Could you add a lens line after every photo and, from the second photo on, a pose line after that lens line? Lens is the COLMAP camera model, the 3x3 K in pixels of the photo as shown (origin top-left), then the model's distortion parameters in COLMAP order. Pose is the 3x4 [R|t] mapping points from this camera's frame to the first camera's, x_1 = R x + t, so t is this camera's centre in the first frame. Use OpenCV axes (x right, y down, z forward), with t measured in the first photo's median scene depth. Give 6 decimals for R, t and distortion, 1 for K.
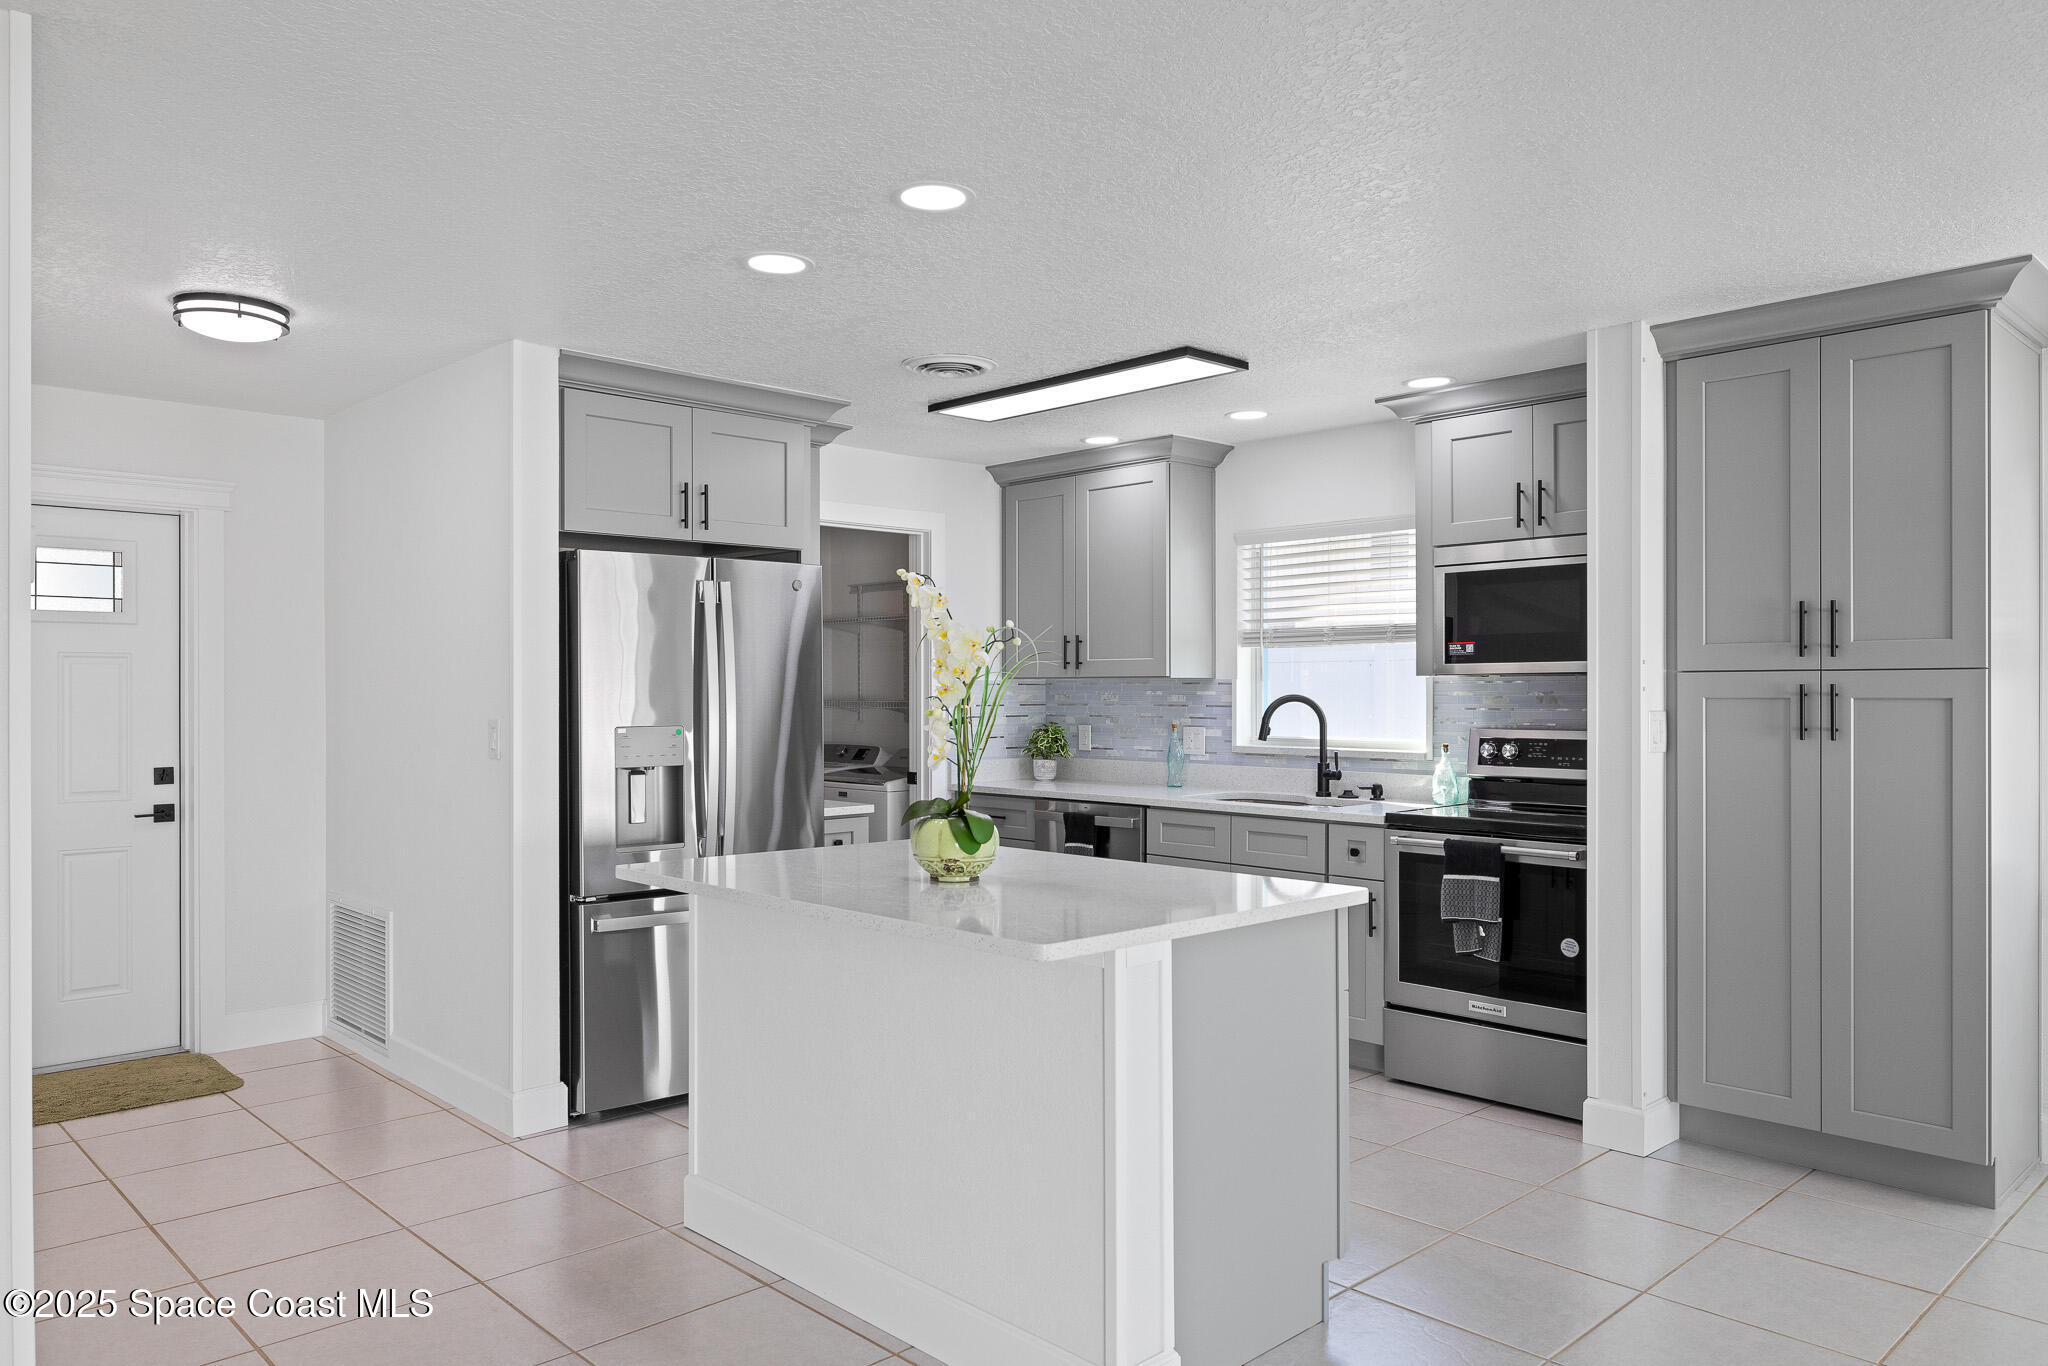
lens RADIAL K [[1406.0, 0, 1016.9], [0, 1406.0, 695.4], [0, 0, 1]] dist [0.004901, 0.000720]
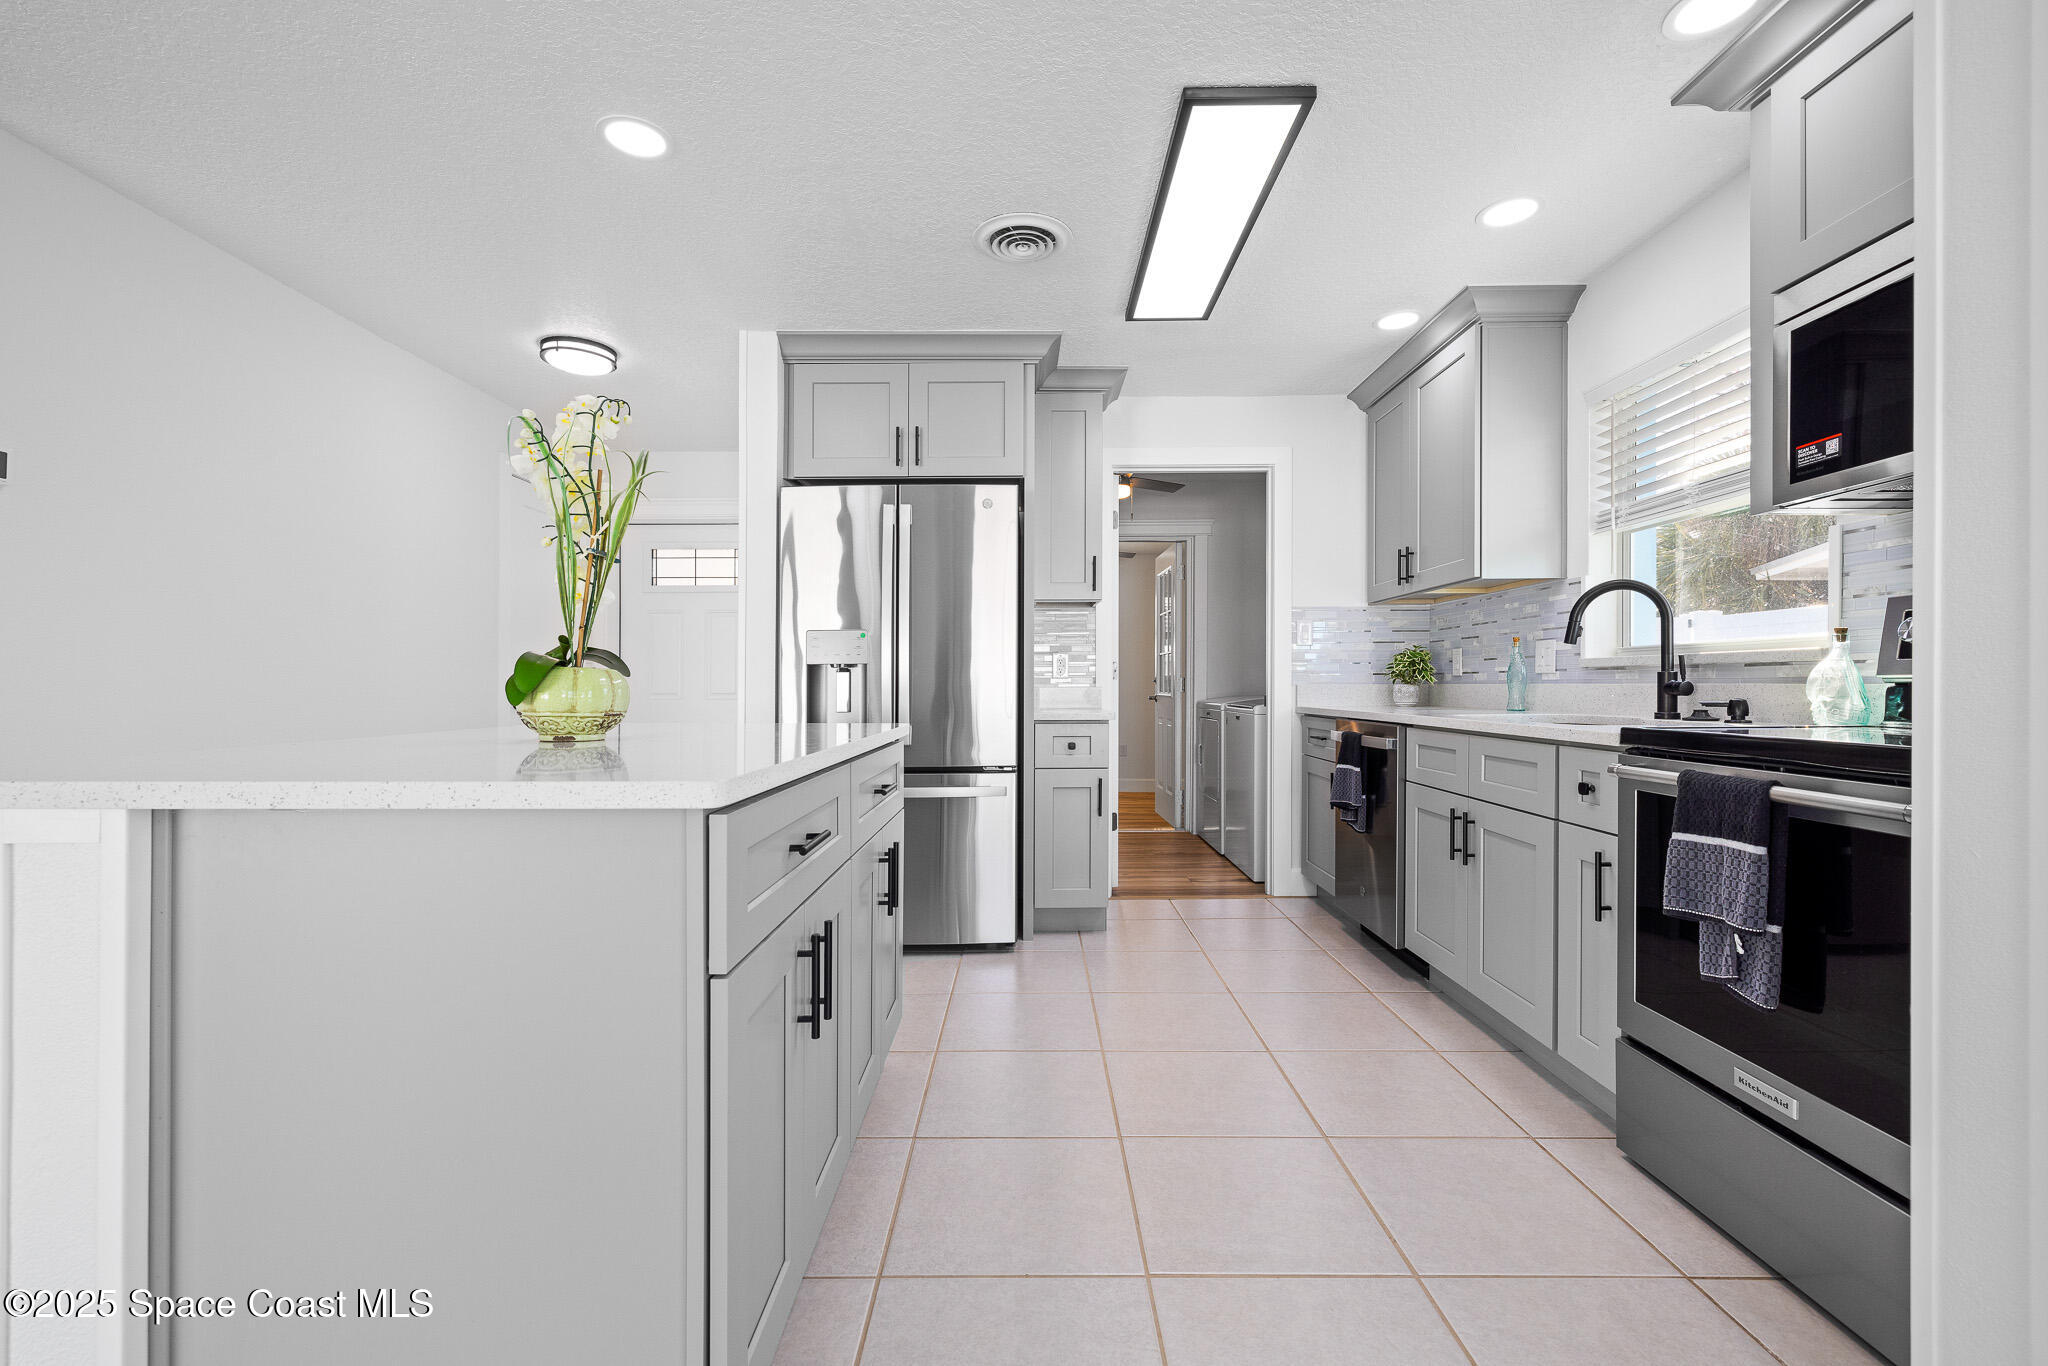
lens RADIAL K [[867.3, 0, 1028.5], [0, 867.3, 687.5], [0, 0, 1]] dist [0.003735, 0.000285]
pose [[0.719131, 0.001381, -0.694873, 0.332663], [-0.000877, 0.999999, 0.001079, 0.063418], [0.694874, -0.000167, 0.719132, 0.521898]]
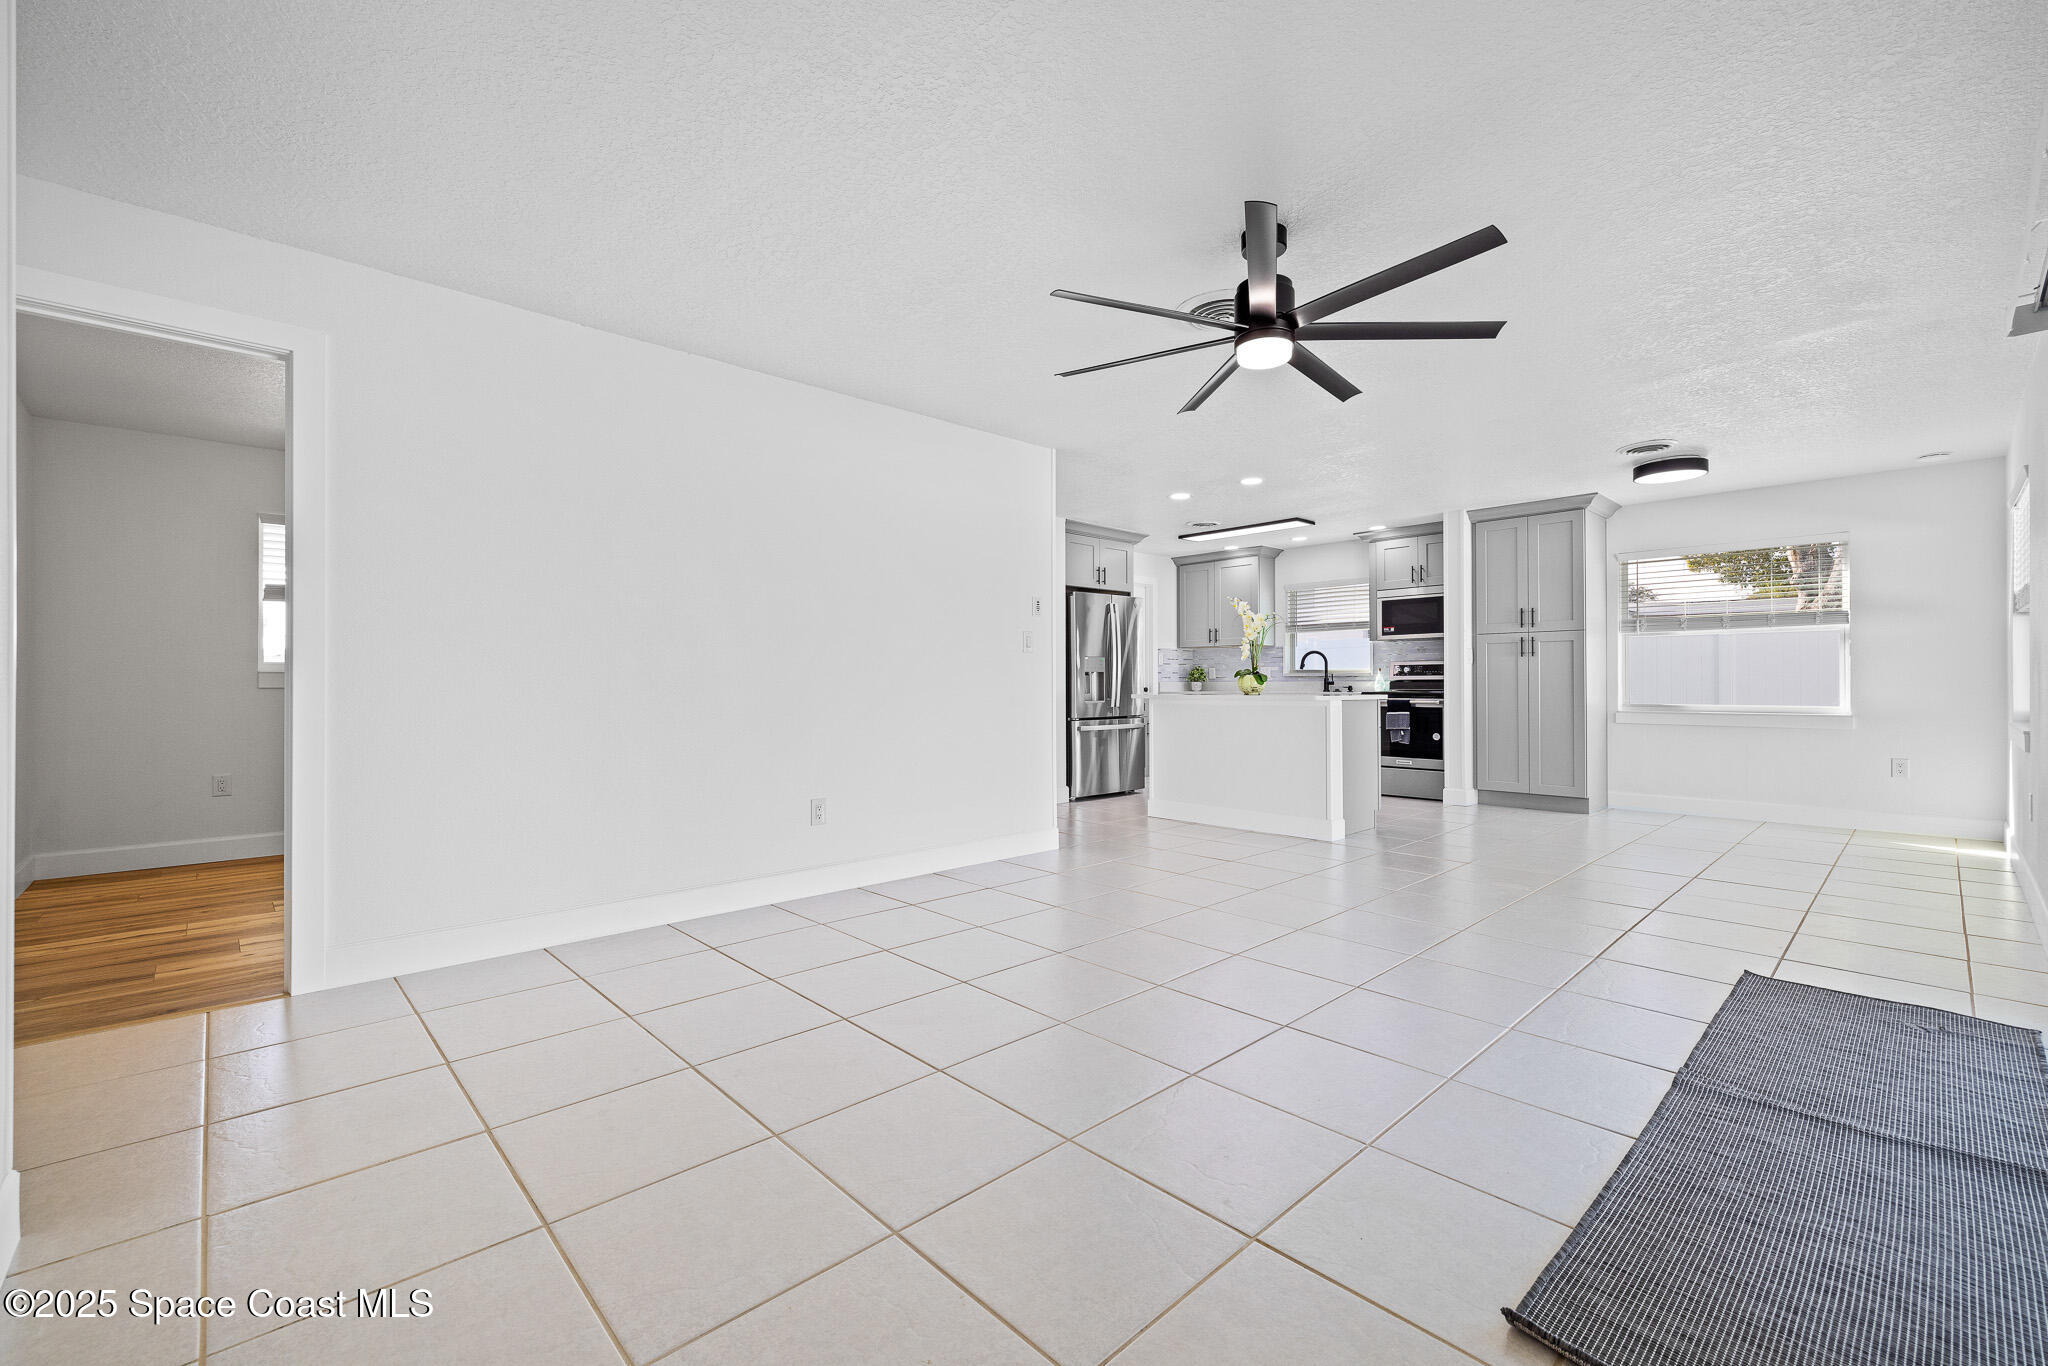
lens RADIAL K [[867.3, 0, 1023.9], [0, 867.3, 679.7], [0, 0, 1]] dist [0.003735, 0.000285]
pose [[0.999975, -0.001163, -0.006994, -0.346812], [0.001104, 0.999963, -0.008544, 0.071842], [0.007004, 0.008537, 0.999939, -0.604333]]
